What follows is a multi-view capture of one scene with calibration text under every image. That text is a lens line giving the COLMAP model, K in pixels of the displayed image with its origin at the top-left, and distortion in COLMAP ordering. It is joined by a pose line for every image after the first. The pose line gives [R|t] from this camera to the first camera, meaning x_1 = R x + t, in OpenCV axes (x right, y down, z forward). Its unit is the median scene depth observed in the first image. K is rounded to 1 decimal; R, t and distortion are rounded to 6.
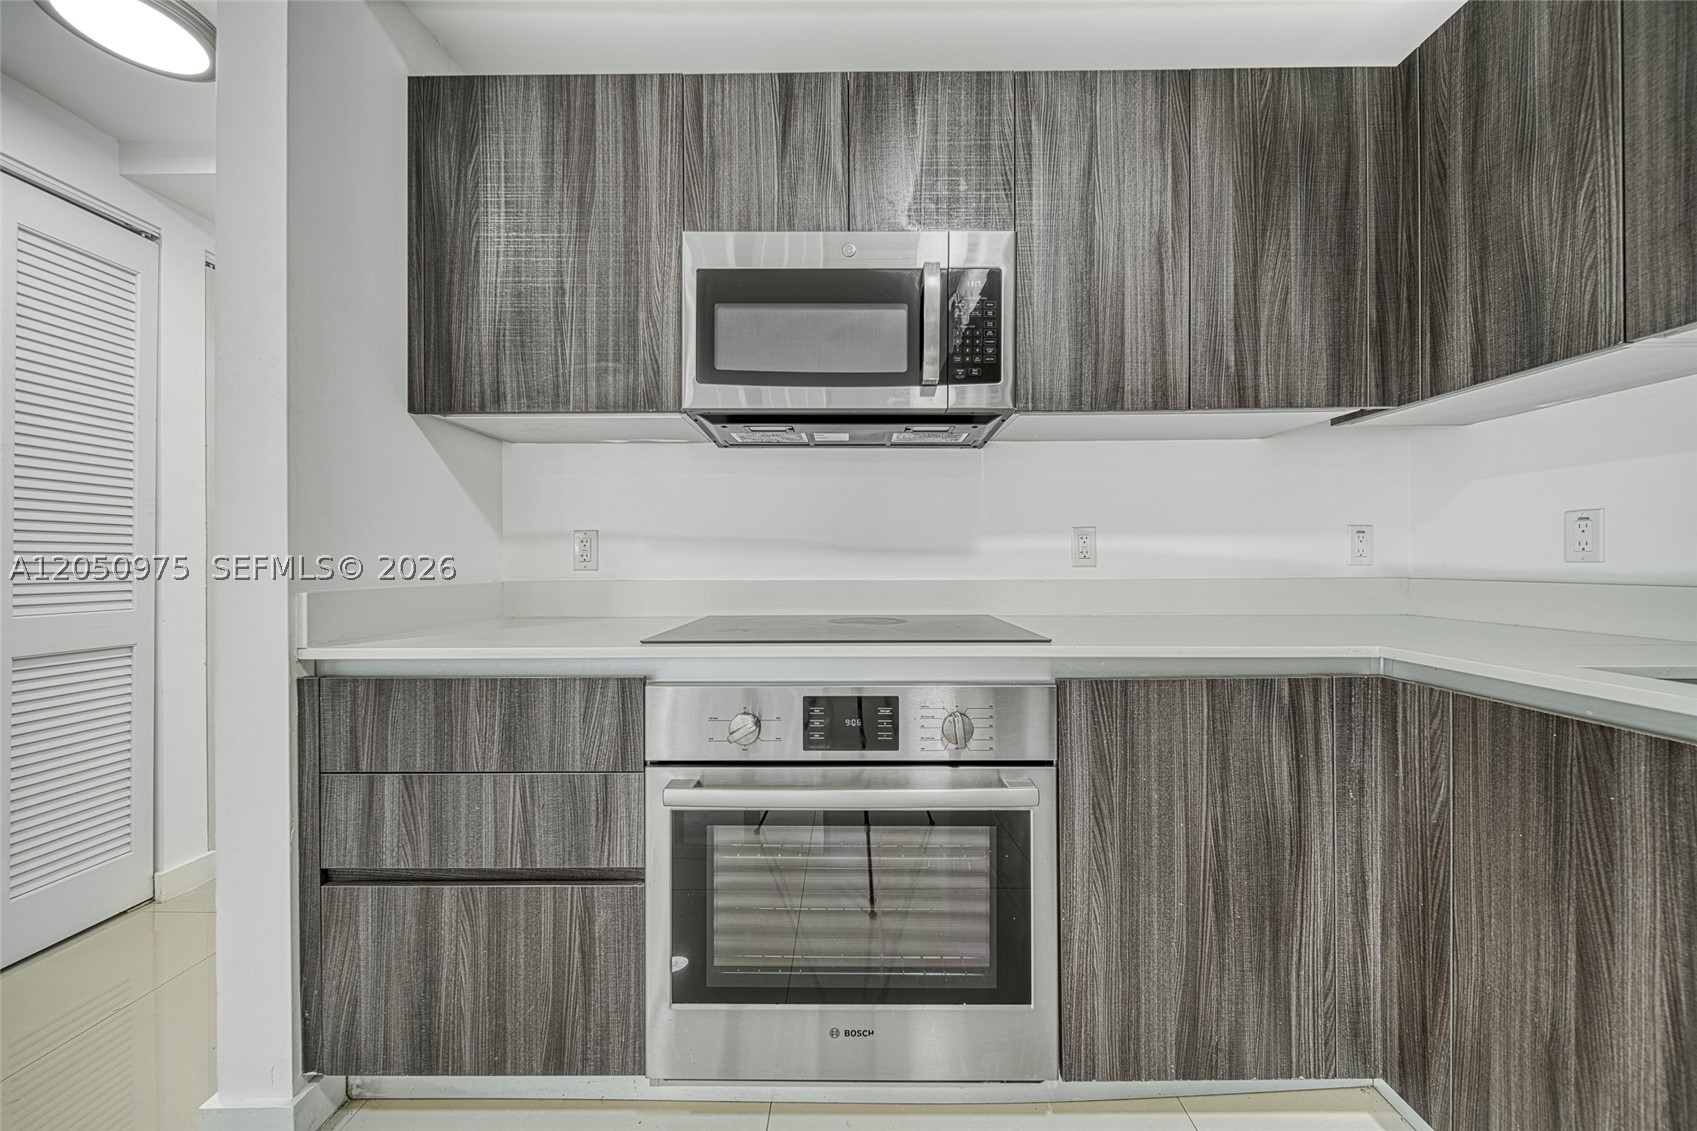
lens RADIAL K [[599.0, 0, 840.7], [0, 599.0, 562.6], [0, 0, 1]] dist [-0.001059, -0.000309]
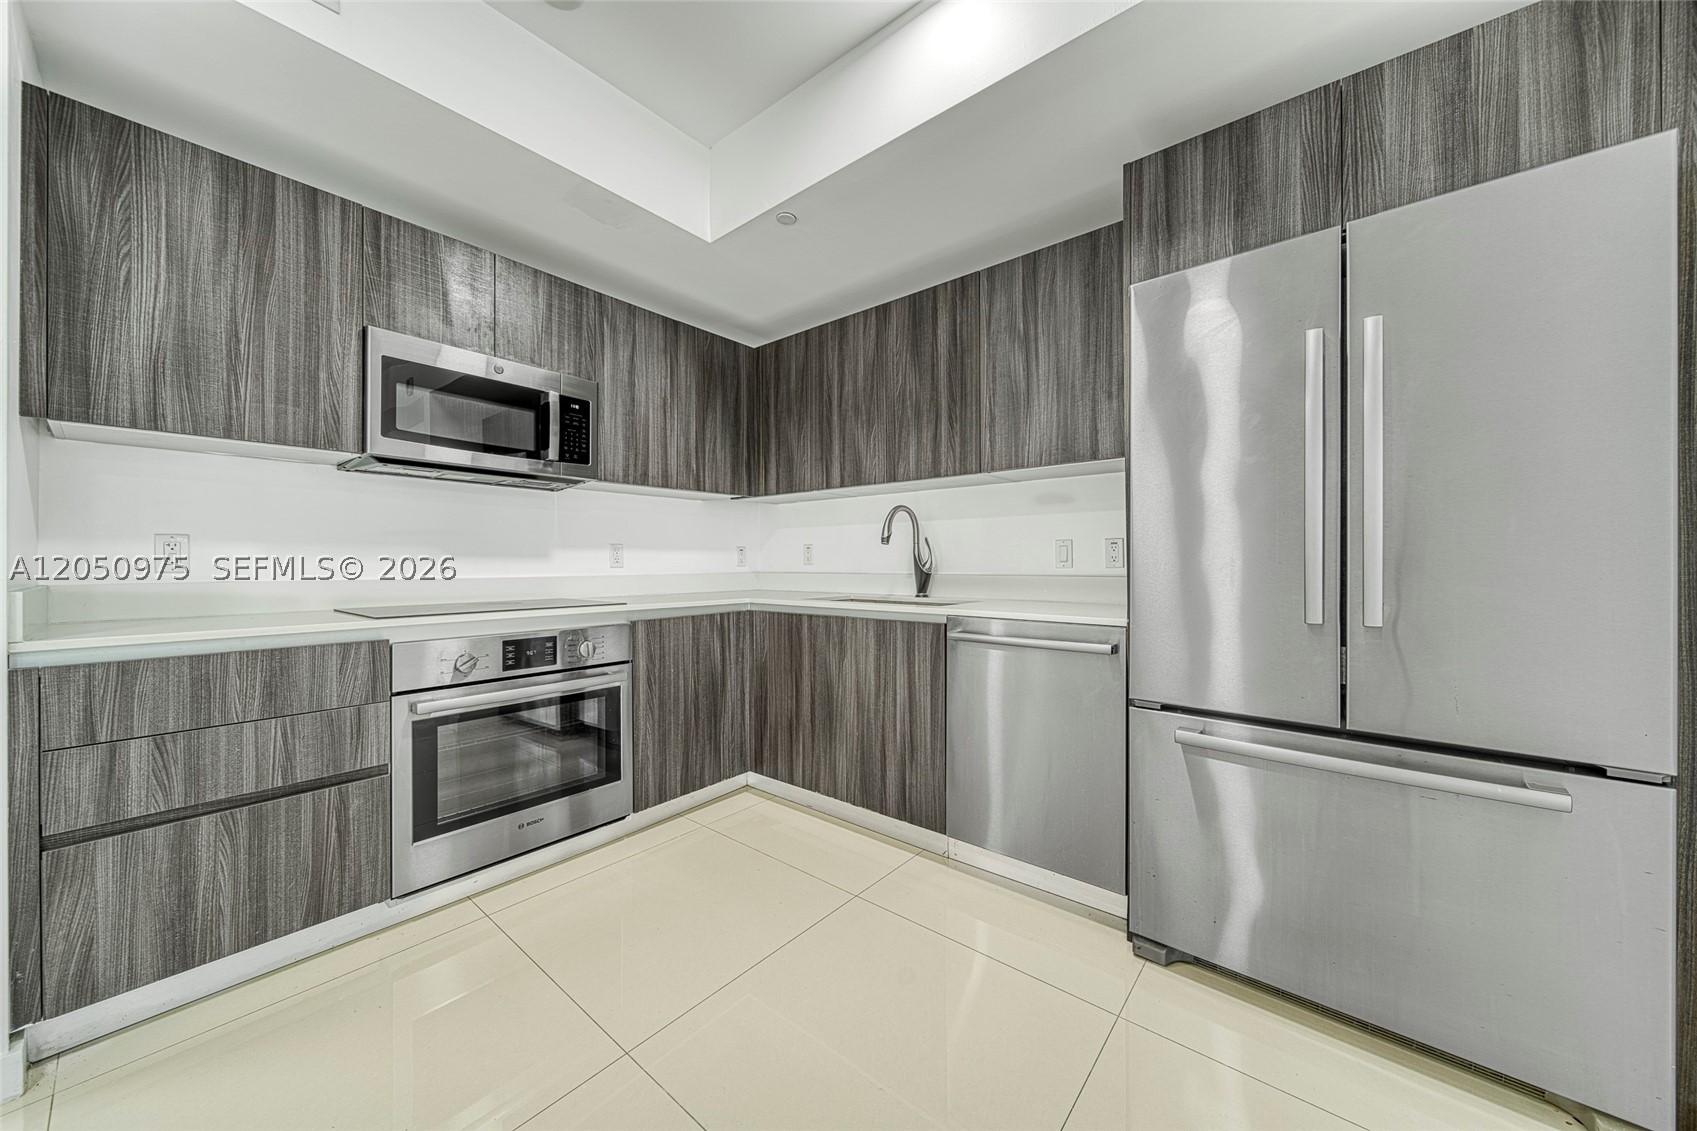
lens RADIAL K [[599.0, 0, 840.7], [0, 599.0, 562.6], [0, 0, 1]] dist [-0.001059, -0.000309]
pose [[0.631485, 0.003028, 0.775382, -0.768886], [0.001874, 0.999983, -0.005431, 0.004697], [-0.775386, 0.004883, 0.631469, -0.849110]]
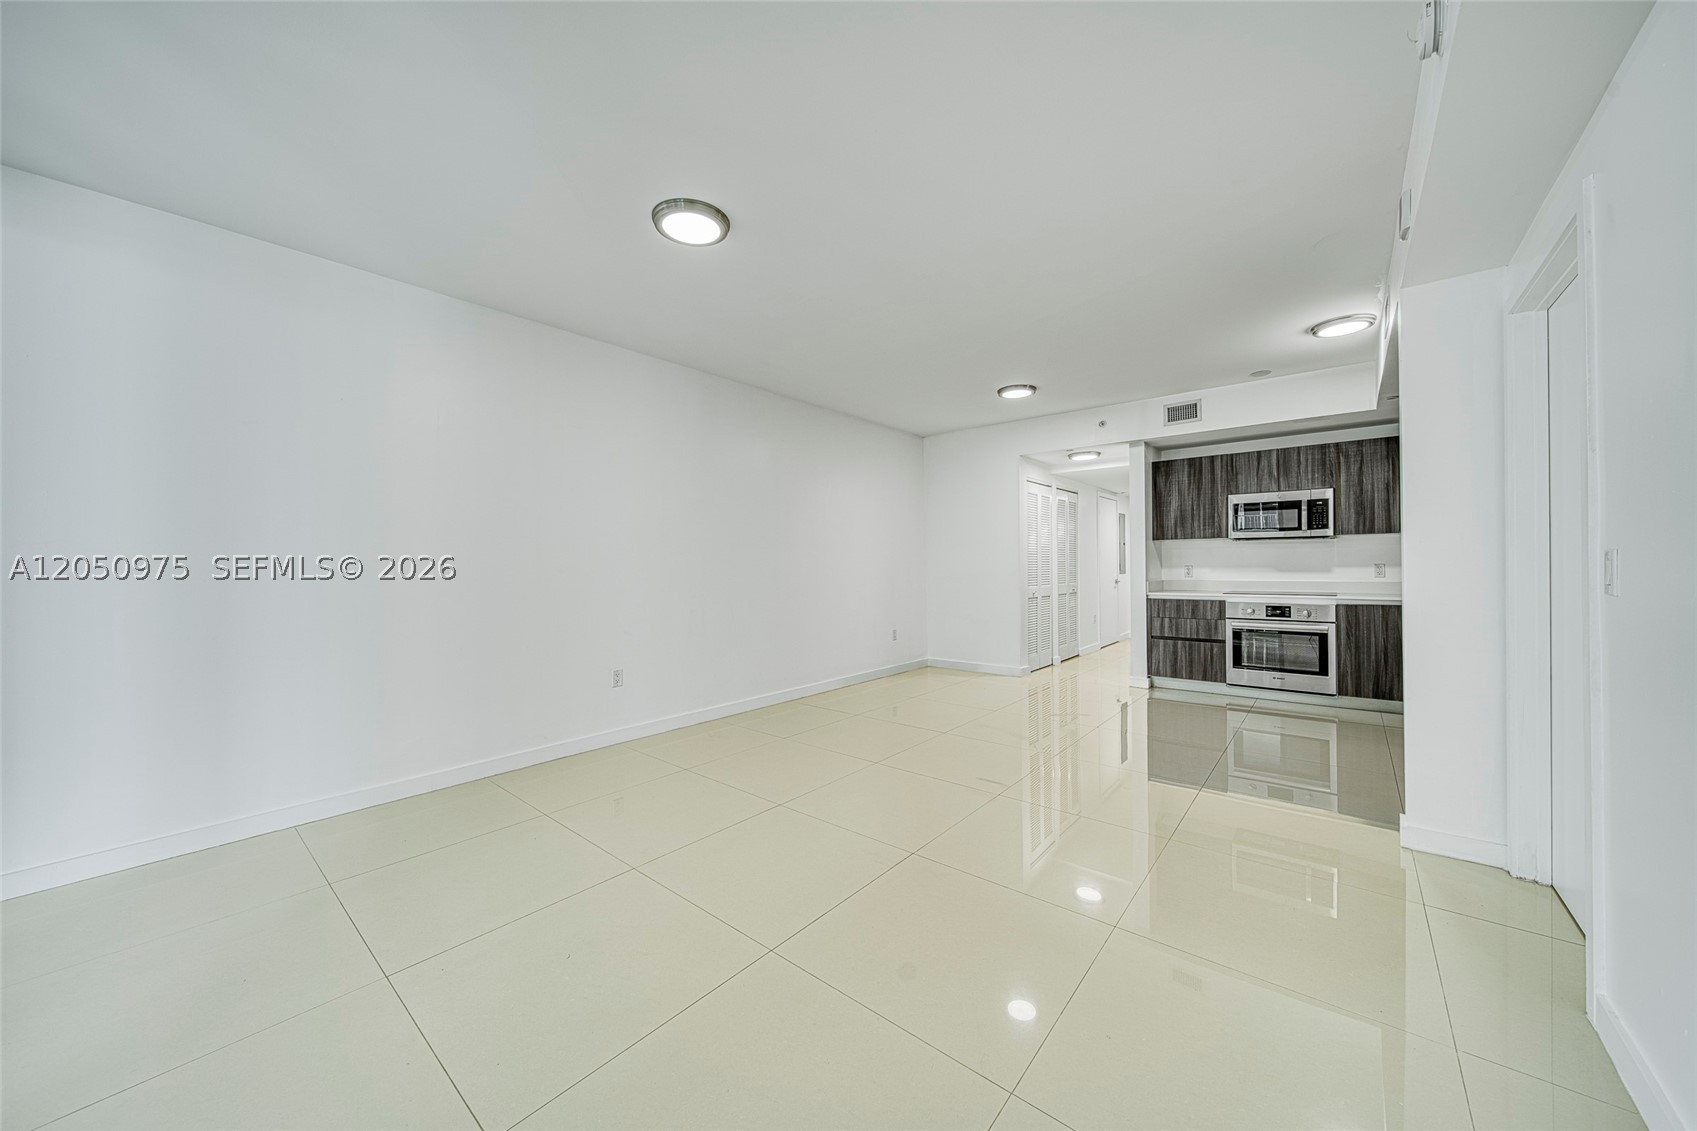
lens RADIAL K [[578.2, 0, 848.5], [0, 578.2, 565.5], [0, 0, 1]] dist [-0.013128, -0.000106]
pose [[0.781989, -0.003690, -0.623282, 0.178532], [0.004549, 0.999990, -0.000212, -0.098844], [0.623276, -0.002669, 0.781997, -4.372192]]
